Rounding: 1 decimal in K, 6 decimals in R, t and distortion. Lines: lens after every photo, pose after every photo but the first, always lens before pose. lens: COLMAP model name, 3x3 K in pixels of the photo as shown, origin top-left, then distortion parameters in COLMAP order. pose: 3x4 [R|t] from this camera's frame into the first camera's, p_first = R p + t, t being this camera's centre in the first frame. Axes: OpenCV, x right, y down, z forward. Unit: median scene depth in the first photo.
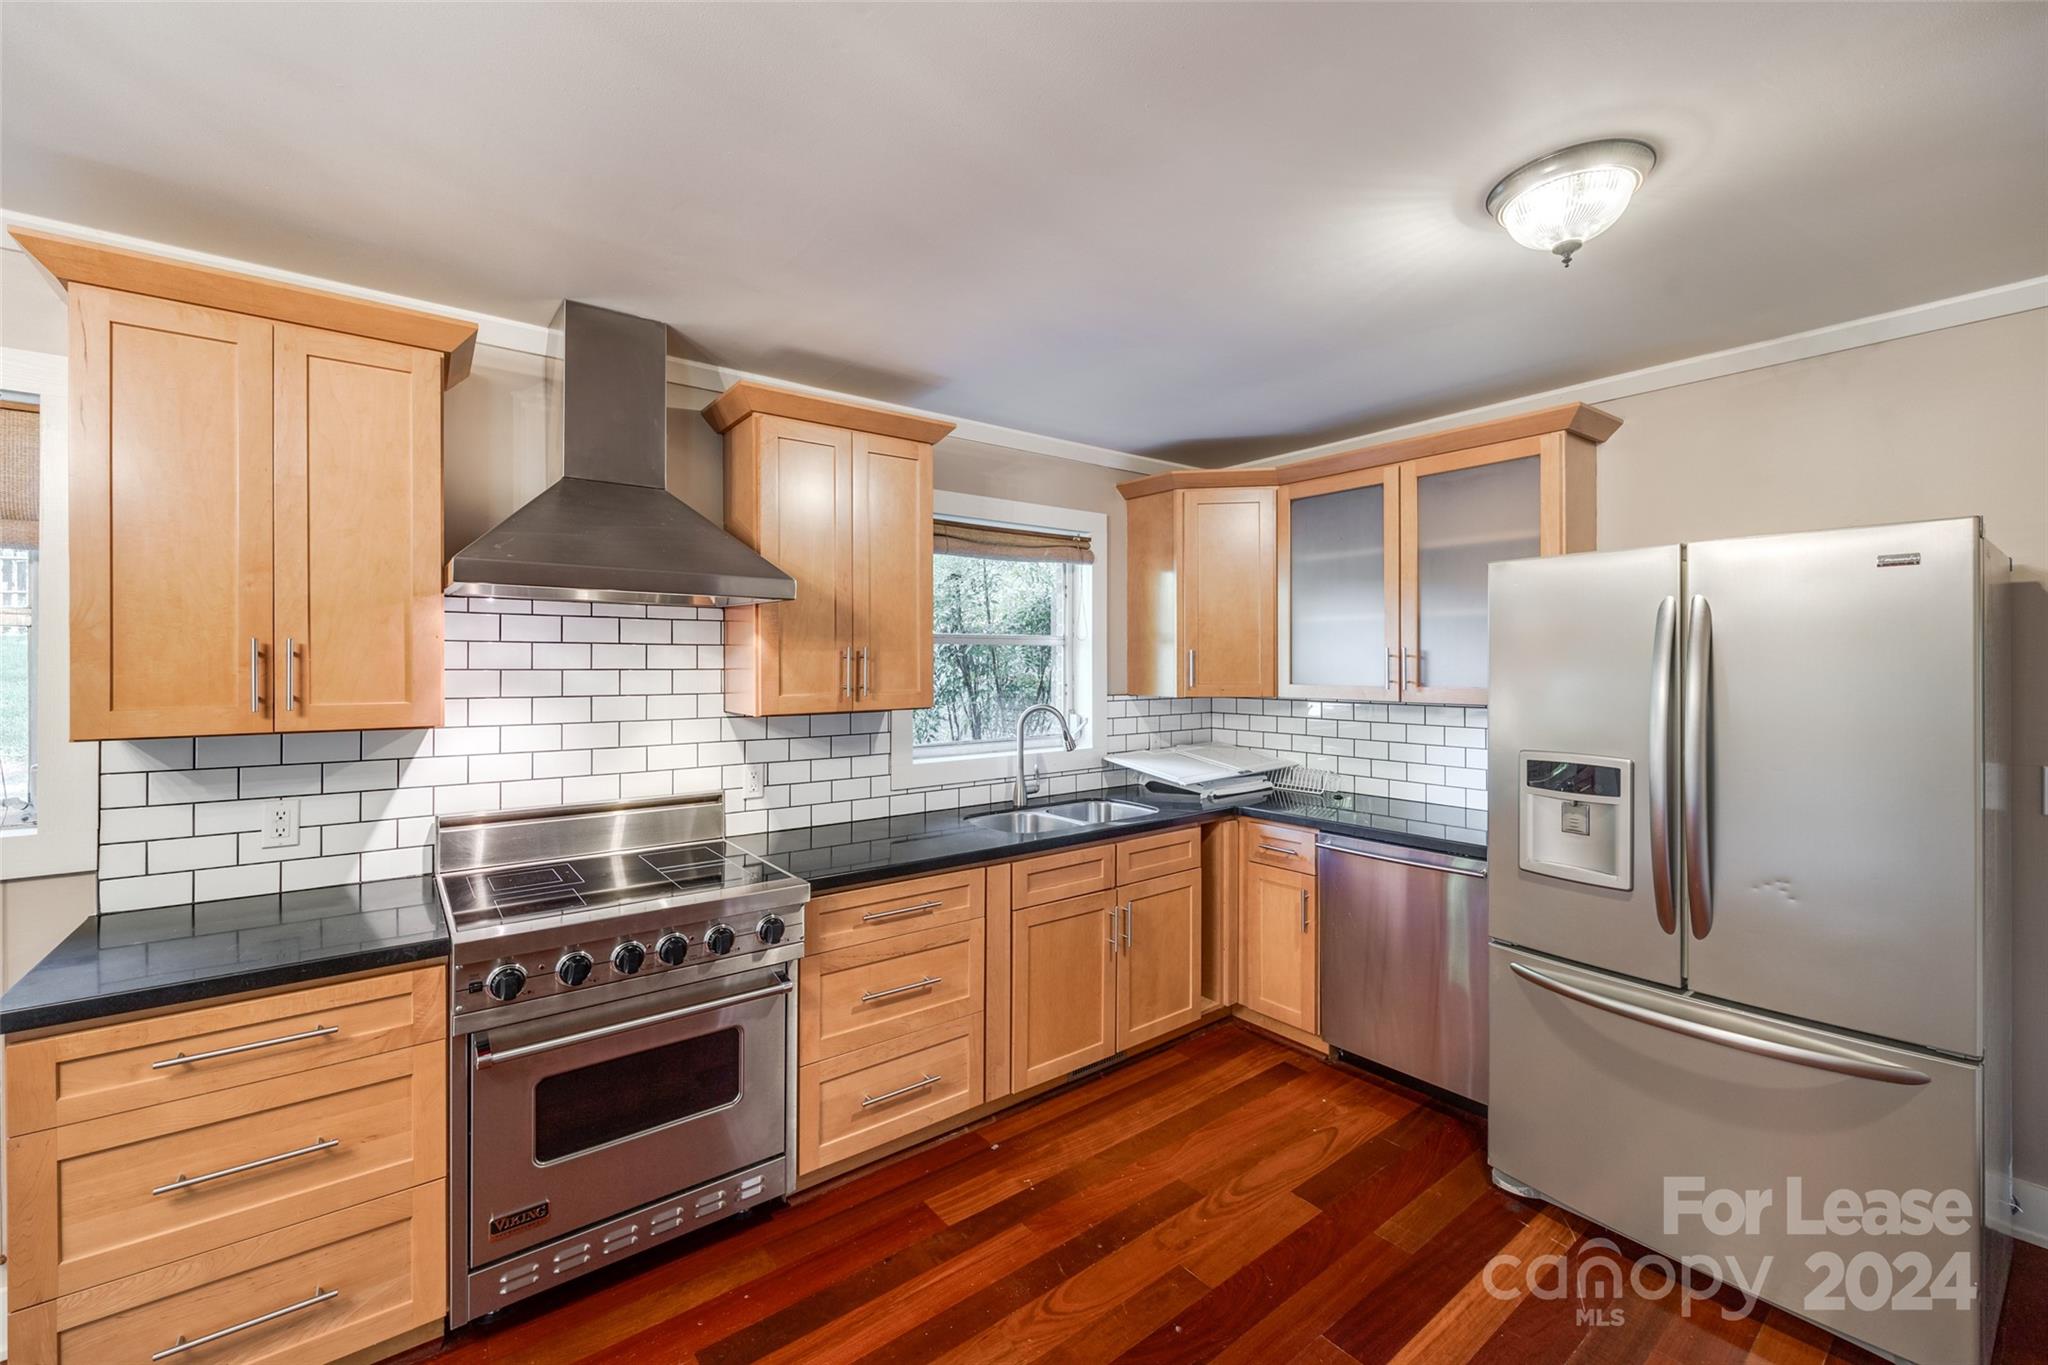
lens RADIAL K [[830.5, 0, 1009.3], [0, 830.5, 661.6], [0, 0, 1]] dist [-0.002148, 0.000056]
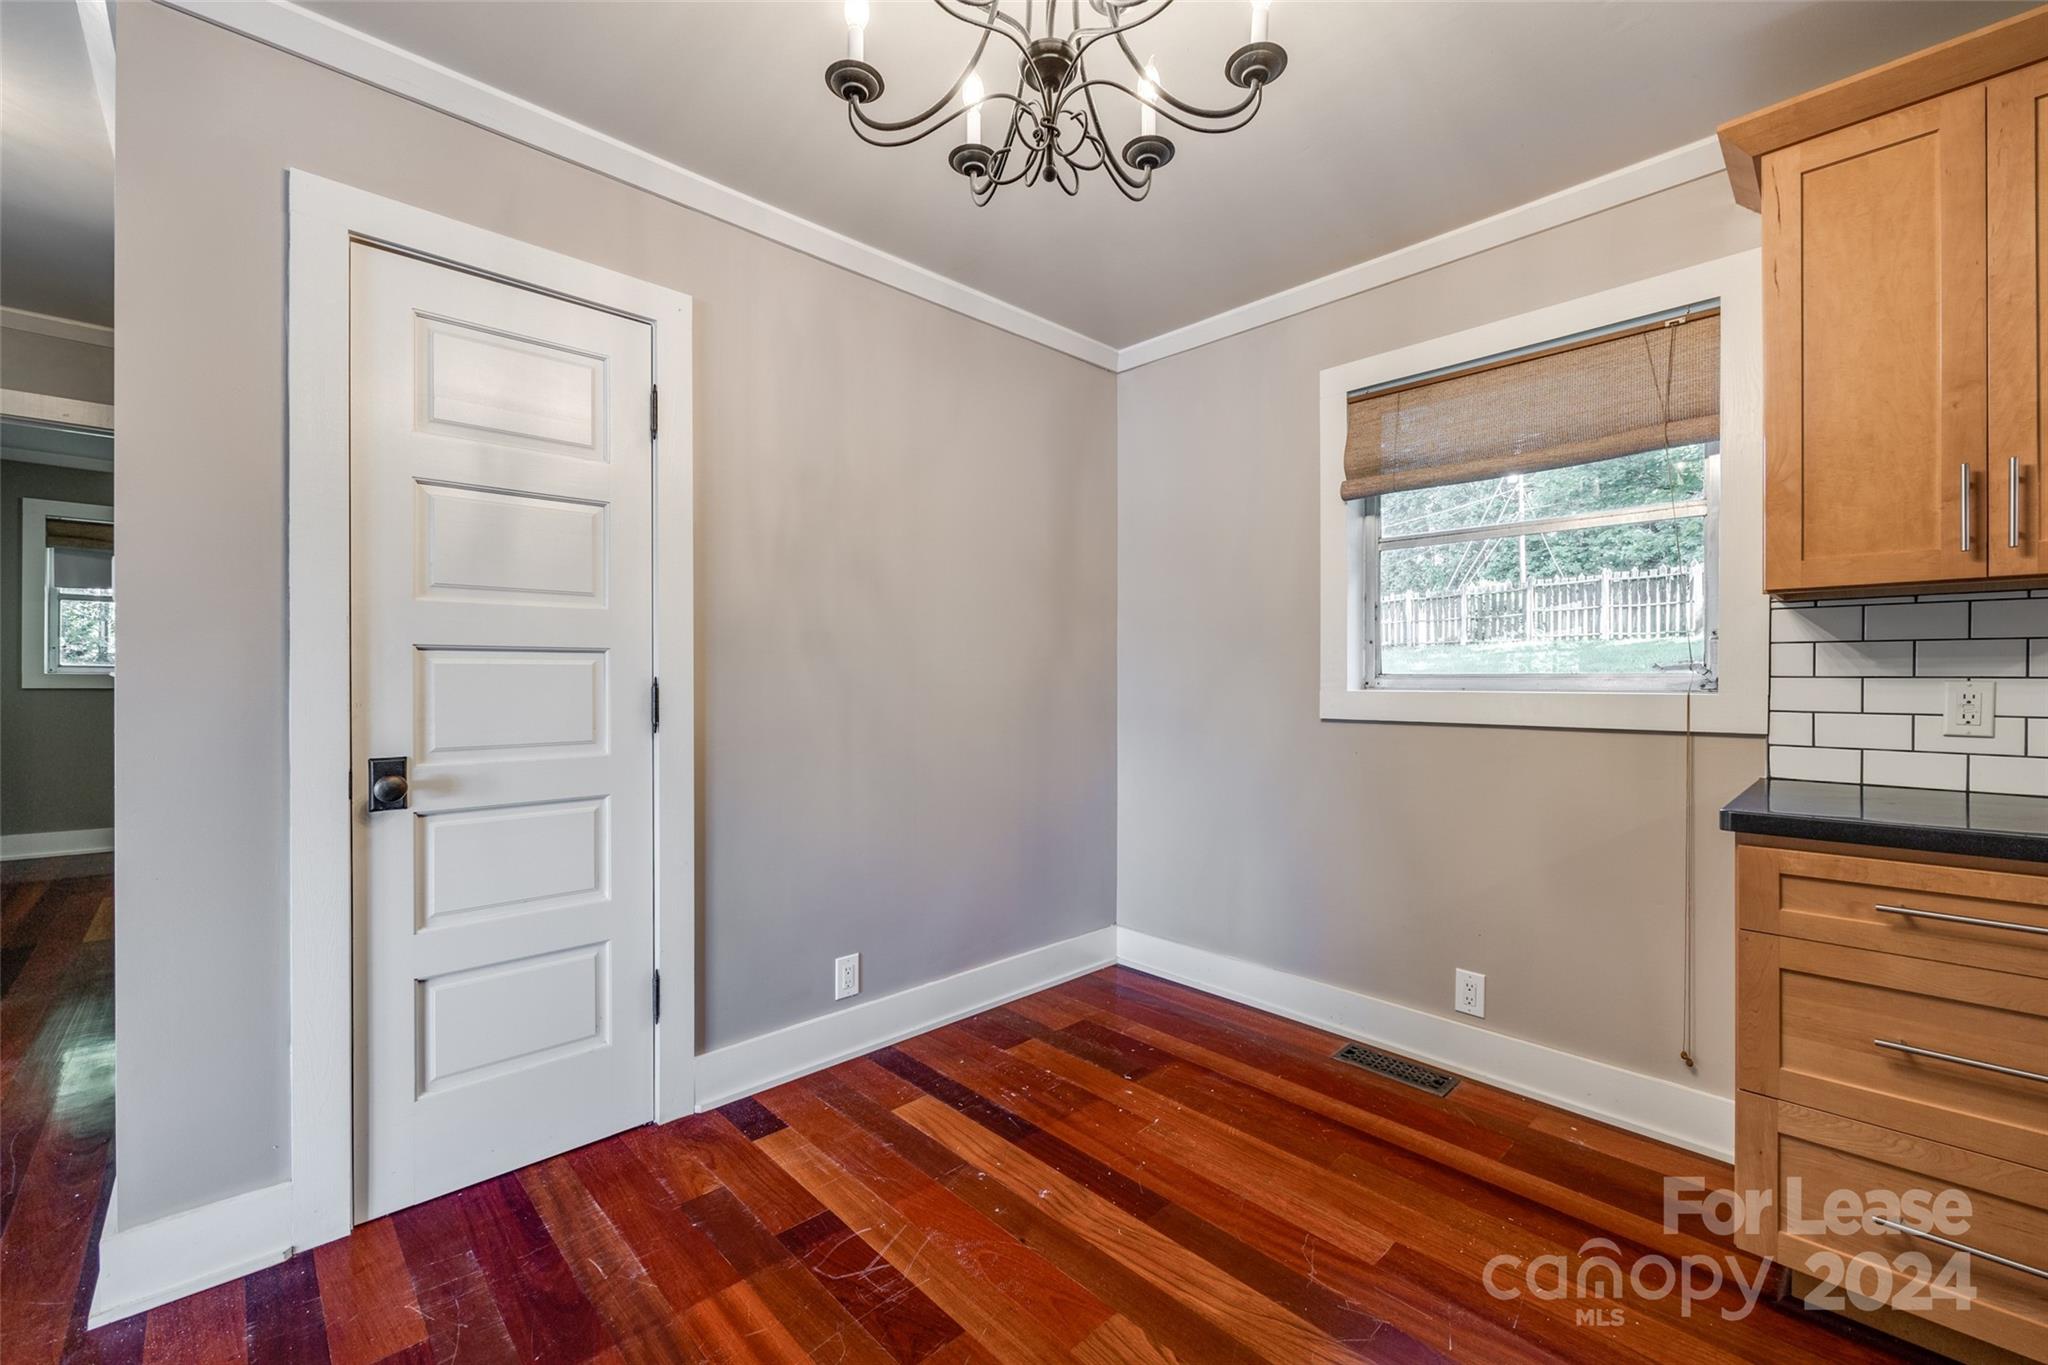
lens RADIAL K [[830.5, 0, 1022.3], [0, 830.5, 684.5], [0, 0, 1]] dist [-0.002148, 0.000056]
pose [[0.103721, 0.007314, -0.994580, -0.143564], [0.004102, 0.999961, 0.007782, 0.157509], [0.994598, -0.004886, 0.103687, -0.036874]]
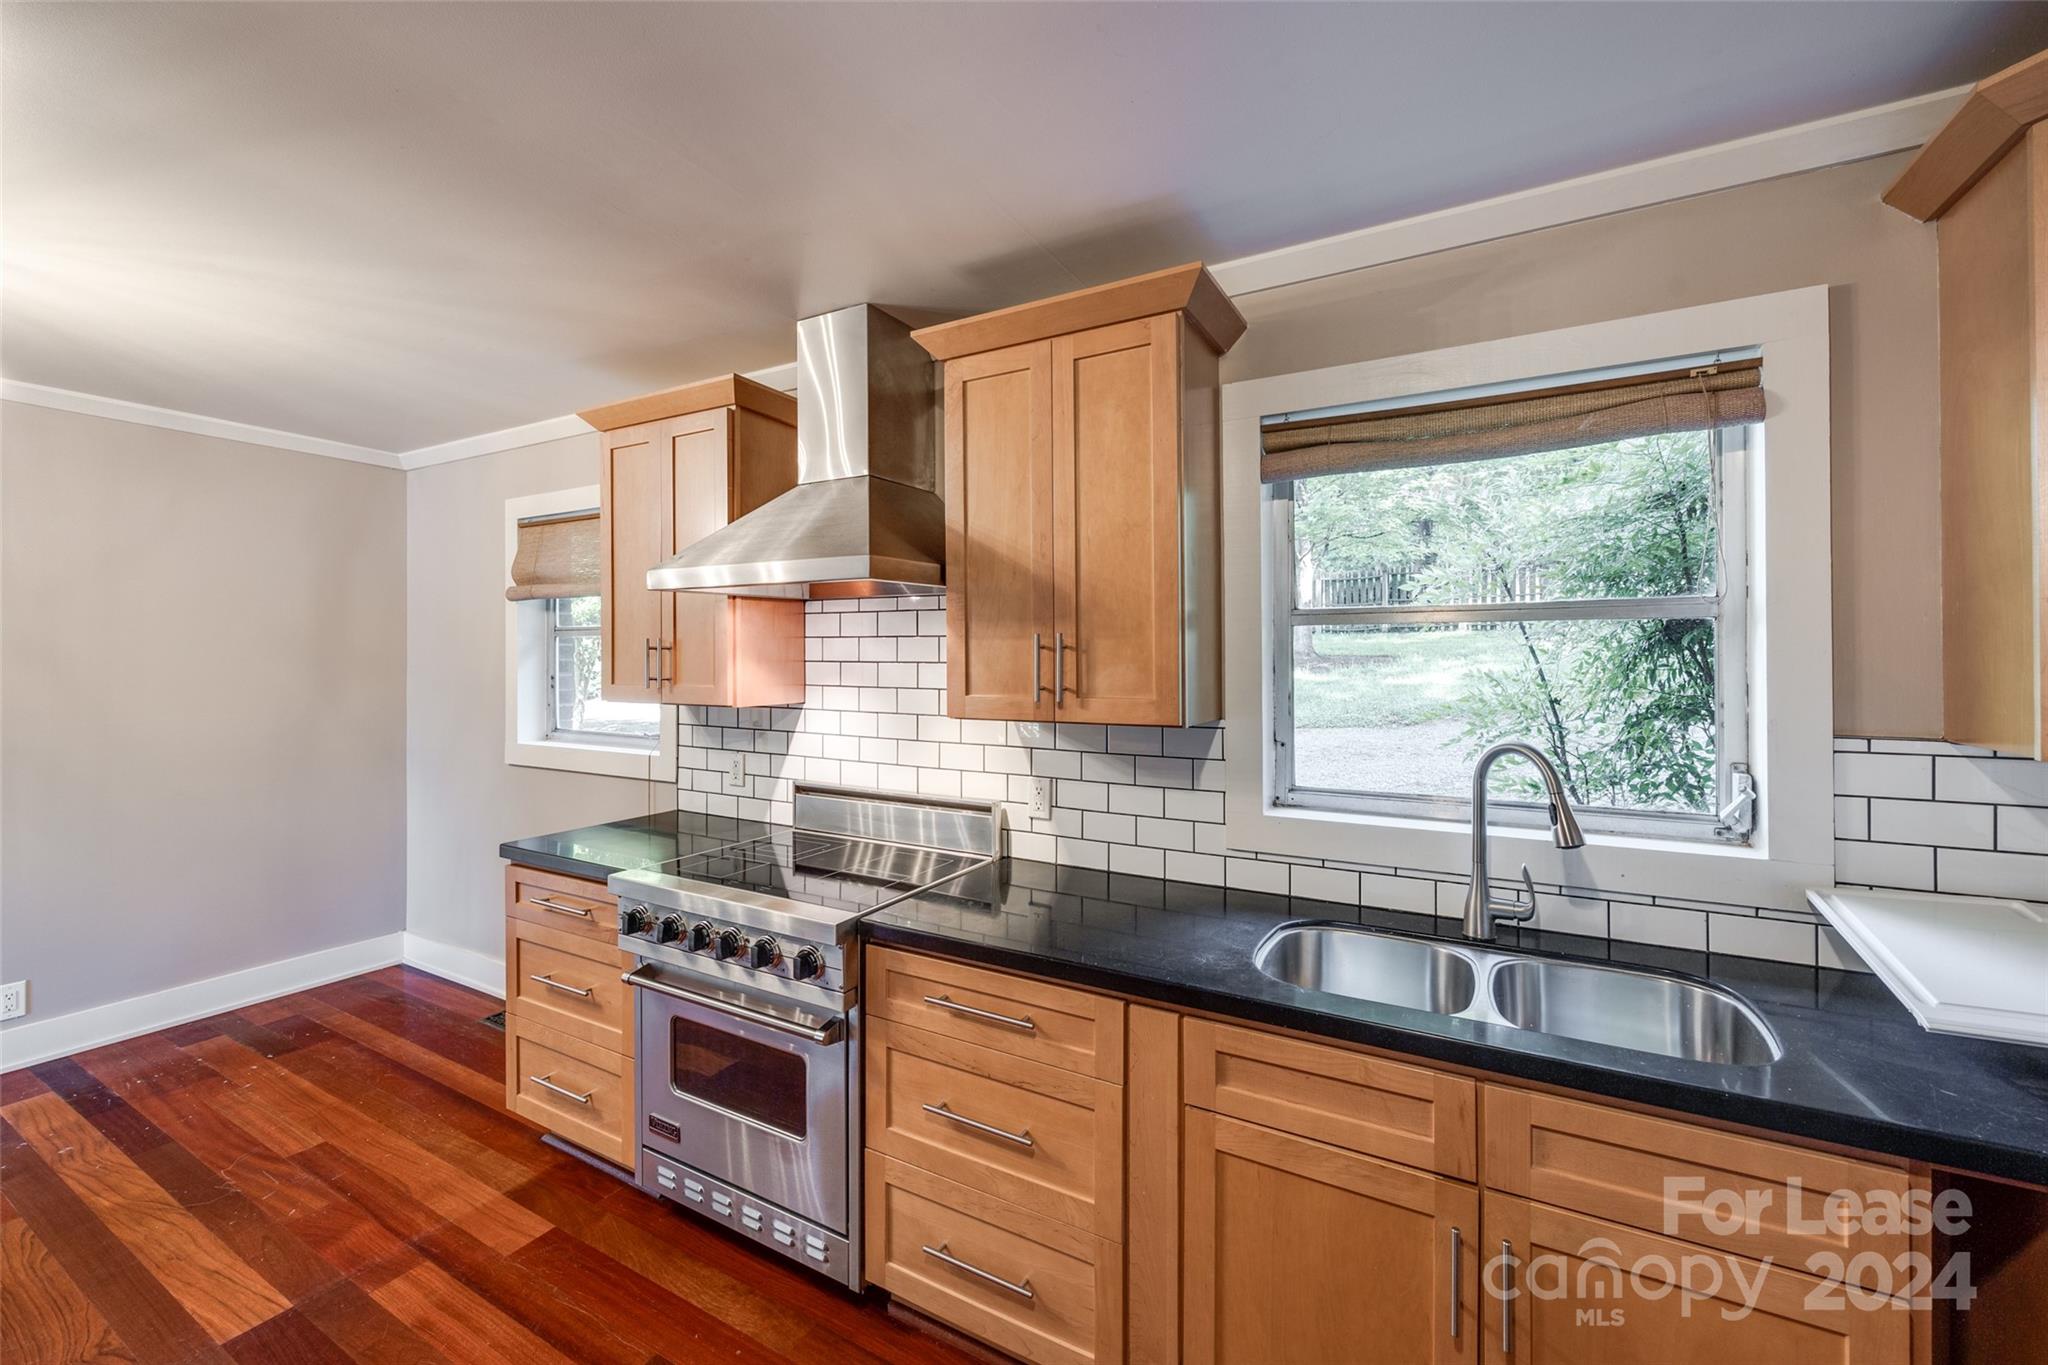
lens RADIAL K [[830.5, 0, 1006.5], [0, 830.5, 654.7], [0, 0, 1]] dist [-0.002148, 0.000056]
pose [[0.385966, -0.003281, -0.922507, 0.596724], [0.000655, 0.999994, -0.003283, 0.004182], [0.922513, 0.000663, 0.385966, 0.862781]]
